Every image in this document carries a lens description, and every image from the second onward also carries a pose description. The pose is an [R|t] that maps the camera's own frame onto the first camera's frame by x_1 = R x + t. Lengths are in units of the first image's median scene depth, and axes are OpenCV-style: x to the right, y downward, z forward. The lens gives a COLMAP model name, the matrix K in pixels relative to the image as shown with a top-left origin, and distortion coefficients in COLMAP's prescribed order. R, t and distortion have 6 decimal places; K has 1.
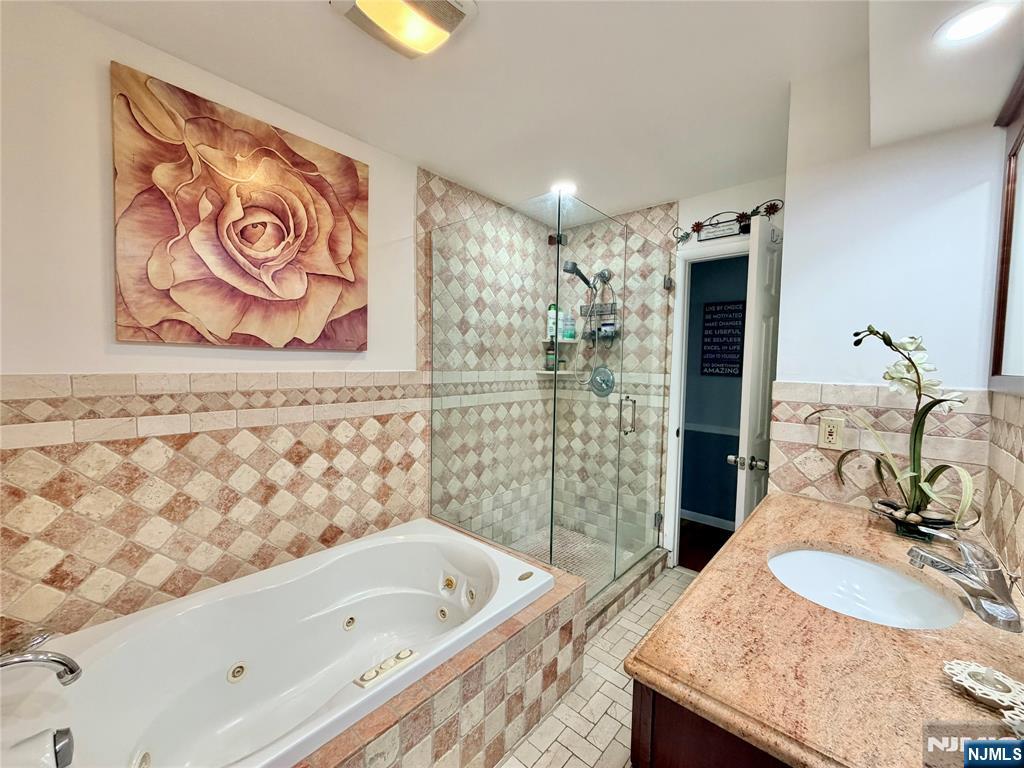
lens RADIAL K [[410.6, 0, 513.5], [0, 410.6, 387.4], [0, 0, 1]] dist [-0.000757, 0.000116]
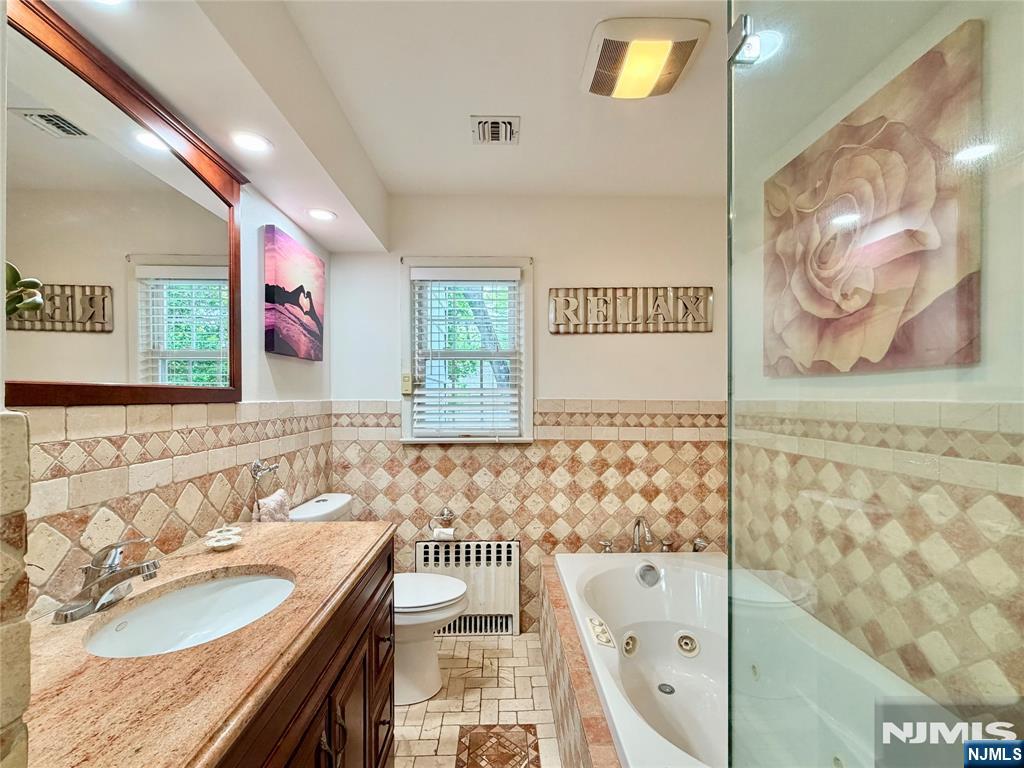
lens RADIAL K [[410.6, 0, 508.6], [0, 410.6, 390.9], [0, 0, 1]] dist [-0.000757, 0.000116]
pose [[-0.714486, -0.021125, -0.699331, 0.510650], [-0.046364, 0.998777, 0.017198, -0.041174], [0.698112, 0.044712, -0.714591, 1.132395]]
